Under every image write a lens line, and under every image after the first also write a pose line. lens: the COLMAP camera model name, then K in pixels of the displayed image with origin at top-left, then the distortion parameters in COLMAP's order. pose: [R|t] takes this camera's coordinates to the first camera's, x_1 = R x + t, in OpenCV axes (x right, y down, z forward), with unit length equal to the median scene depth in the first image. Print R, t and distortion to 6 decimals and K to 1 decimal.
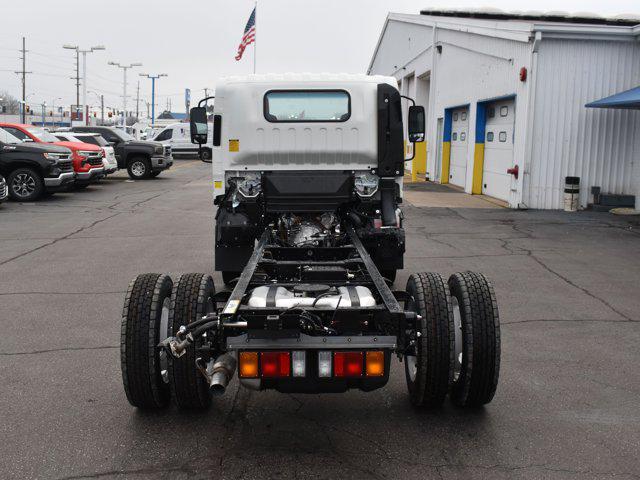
lens RADIAL K [[747.2, 0, 321.9], [0, 747.2, 240.8], [0, 0, 1]] dist [-0.068612, 0.000000]
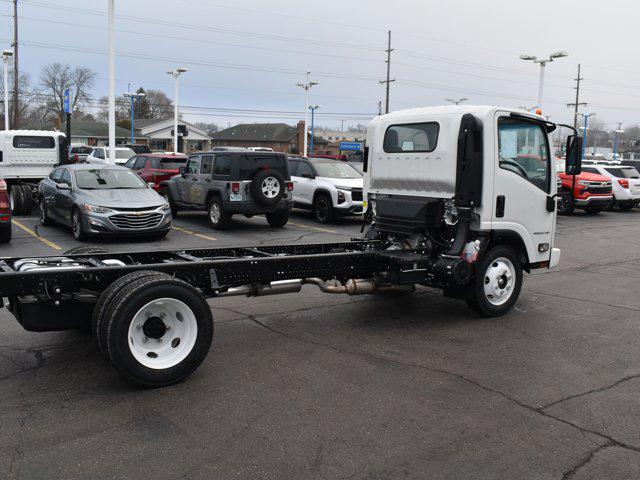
lens RADIAL K [[626.6, 0, 319.3], [0, 626.6, 240.2], [0, 0, 1]] dist [-0.082968, 0.000000]
pose [[0.550828, 0.110146, -0.827319, 0.674671], [-0.130363, 0.990442, 0.045068, -0.053696], [0.824375, 0.083027, 0.559922, 0.376281]]
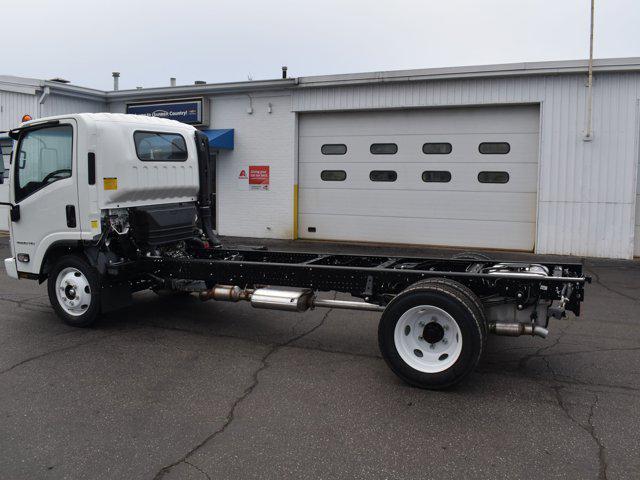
lens RADIAL K [[561.4, 0, 320.6], [0, 561.4, 241.9], [0, 0, 1]] dist [-0.098096, 0.015019]
pose [[0.424922, -0.112484, 0.898214, -0.664275], [0.123457, 0.990180, 0.065596, -0.064278], [-0.896772, 0.083018, 0.434636, 0.431659]]
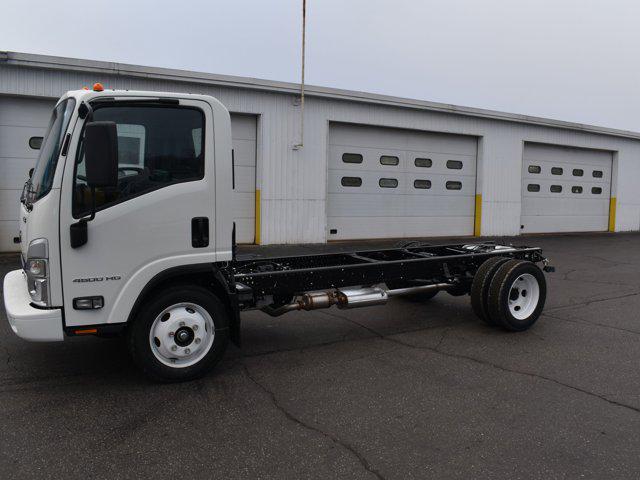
lens RADIAL K [[561.4, 0, 322.4], [0, 561.4, 242.3], [0, 0, 1]] dist [-0.098096, 0.015019]
pose [[-0.494950, -0.116878, 0.861025, -0.680565], [0.086719, 0.979321, 0.182785, -0.171177], [-0.864584, 0.165136, -0.474579, 1.198976]]
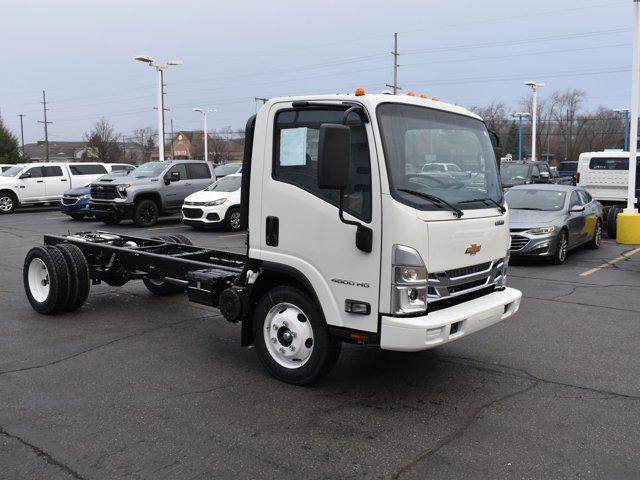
lens RADIAL K [[626.6, 0, 324.3], [0, 626.6, 240.2], [0, 0, 1]] dist [-0.082968, 0.000000]
pose [[-0.643882, 0.068433, -0.762058, 0.555024], [-0.119397, 0.974804, 0.188419, -0.208962], [0.755751, 0.212307, -0.619489, 1.475222]]
